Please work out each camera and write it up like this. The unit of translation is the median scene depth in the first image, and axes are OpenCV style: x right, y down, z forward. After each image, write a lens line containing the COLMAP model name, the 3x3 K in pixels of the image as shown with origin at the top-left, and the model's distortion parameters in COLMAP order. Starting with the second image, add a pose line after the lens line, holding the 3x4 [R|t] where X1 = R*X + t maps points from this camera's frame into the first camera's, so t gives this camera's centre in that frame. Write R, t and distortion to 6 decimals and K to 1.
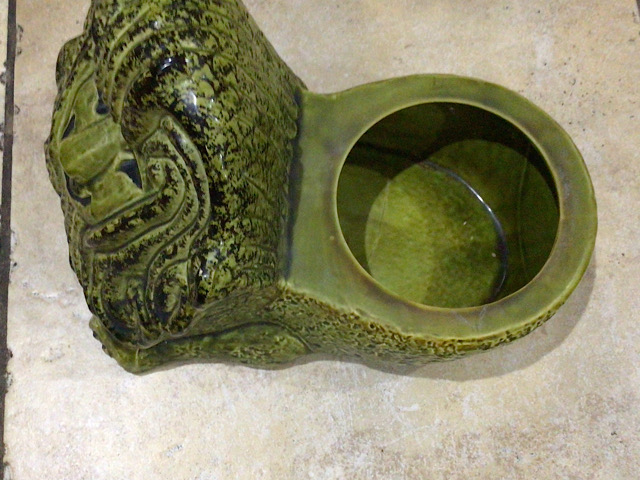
lens RADIAL K [[694.3, 0, 320.0], [0, 694.3, 240.0], [0, 0, 1]] dist [0.108312, 0.005272]
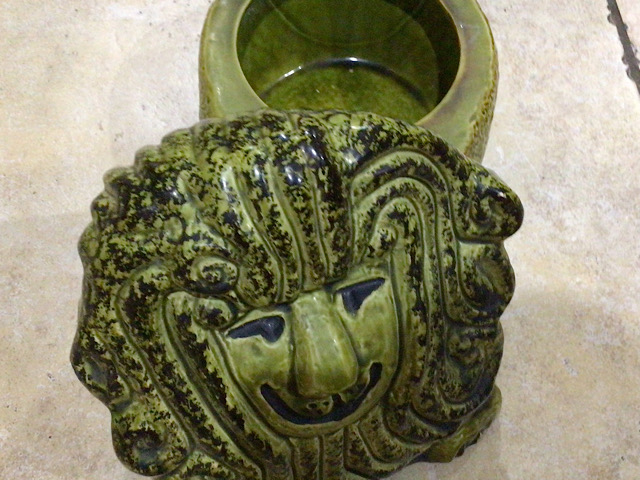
lens RADIAL K [[694.3, 0, 320.0], [0, 694.3, 240.0], [0, 0, 1]] dist [0.108312, 0.005272]
pose [[0.026429, -0.913354, 0.406307, -0.547190], [0.939125, 0.161967, 0.303004, -0.402243], [-0.342559, 0.373565, 0.862034, 0.296748]]
